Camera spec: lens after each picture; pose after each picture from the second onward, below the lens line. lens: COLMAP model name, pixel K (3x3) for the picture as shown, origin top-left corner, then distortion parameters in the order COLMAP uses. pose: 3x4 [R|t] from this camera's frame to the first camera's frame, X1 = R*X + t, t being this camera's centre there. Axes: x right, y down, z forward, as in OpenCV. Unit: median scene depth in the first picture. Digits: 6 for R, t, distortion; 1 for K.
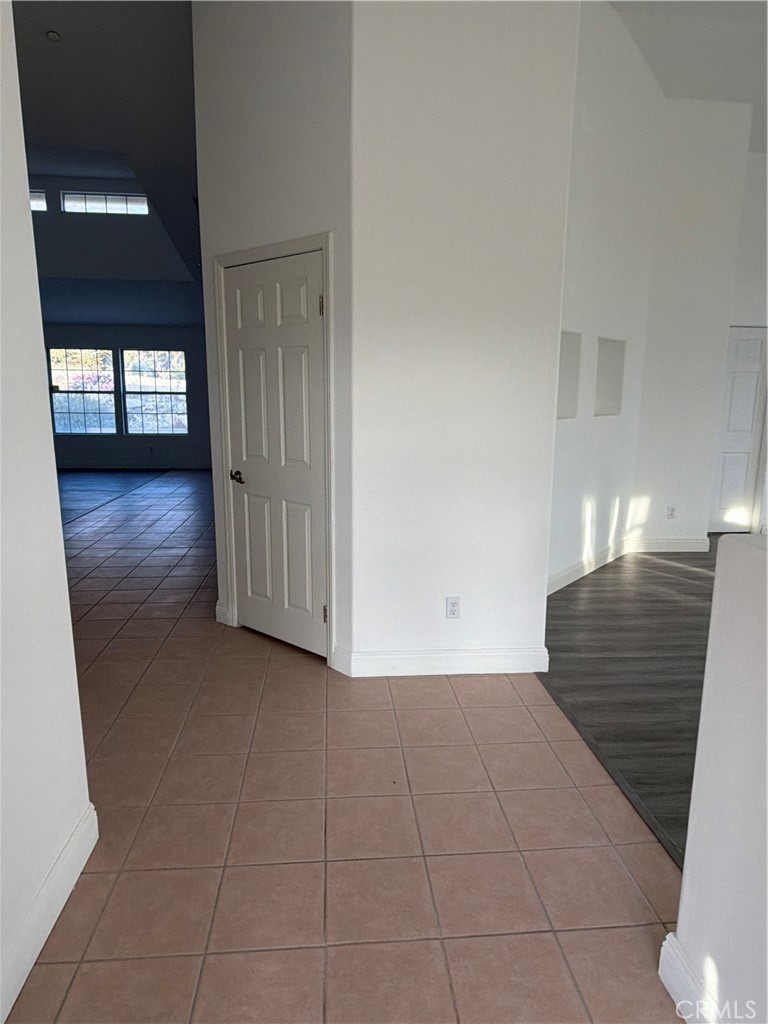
lens RADIAL K [[627.5, 0, 384.6], [0, 627.5, 509.2], [0, 0, 1]] dist [-0.002387, -0.000708]
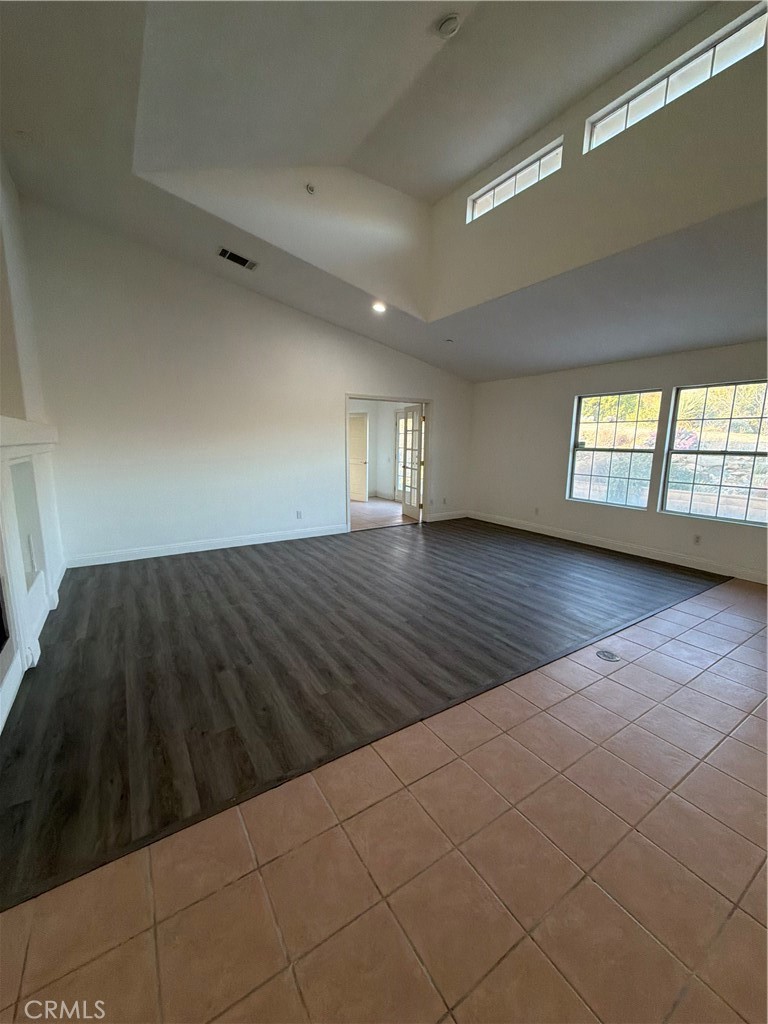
lens RADIAL K [[408.1, 0, 383.8], [0, 408.1, 508.7], [0, 0, 1]] dist [0.000450, -0.000131]
pose [[0.467632, 0.136979, -0.873245, -0.163310], [-0.167868, 0.983703, 0.064410, -0.100856], [0.867836, 0.116470, 0.483006, 0.520577]]
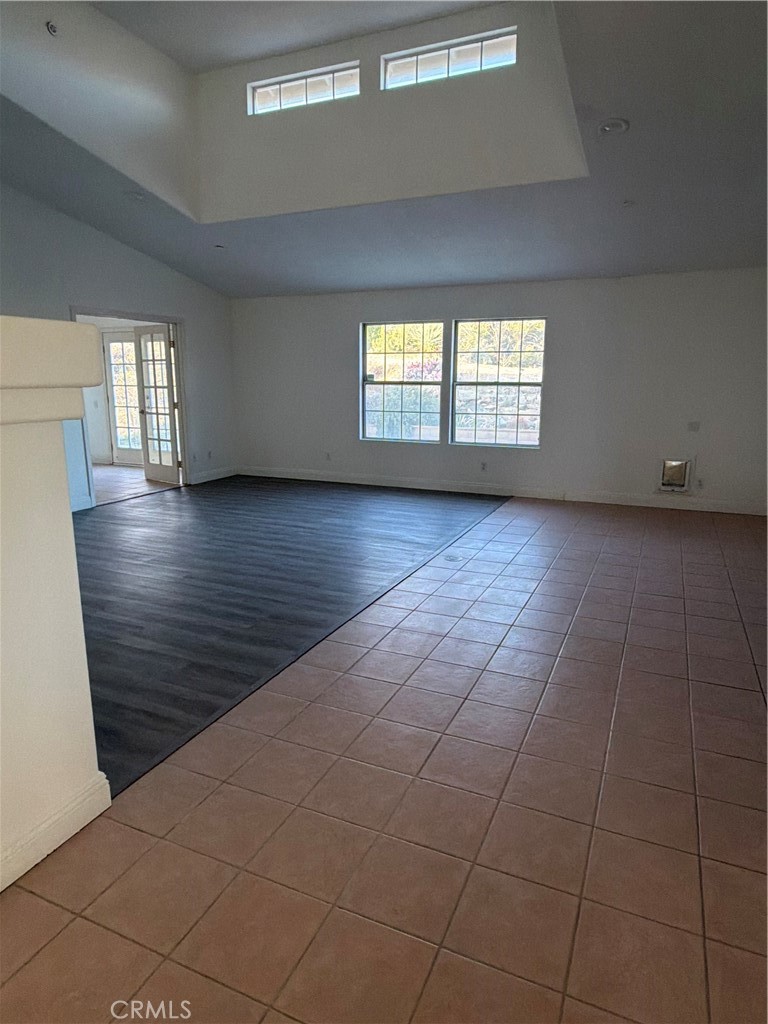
lens RADIAL K [[627.5, 0, 384.8], [0, 627.5, 512.9], [0, 0, 1]] dist [-0.002387, -0.000708]
pose [[0.872964, 0.092427, -0.478948, -0.135572], [-0.081151, 0.995719, 0.044242, -0.067446], [0.480987, 0.000246, 0.876728, 0.352028]]
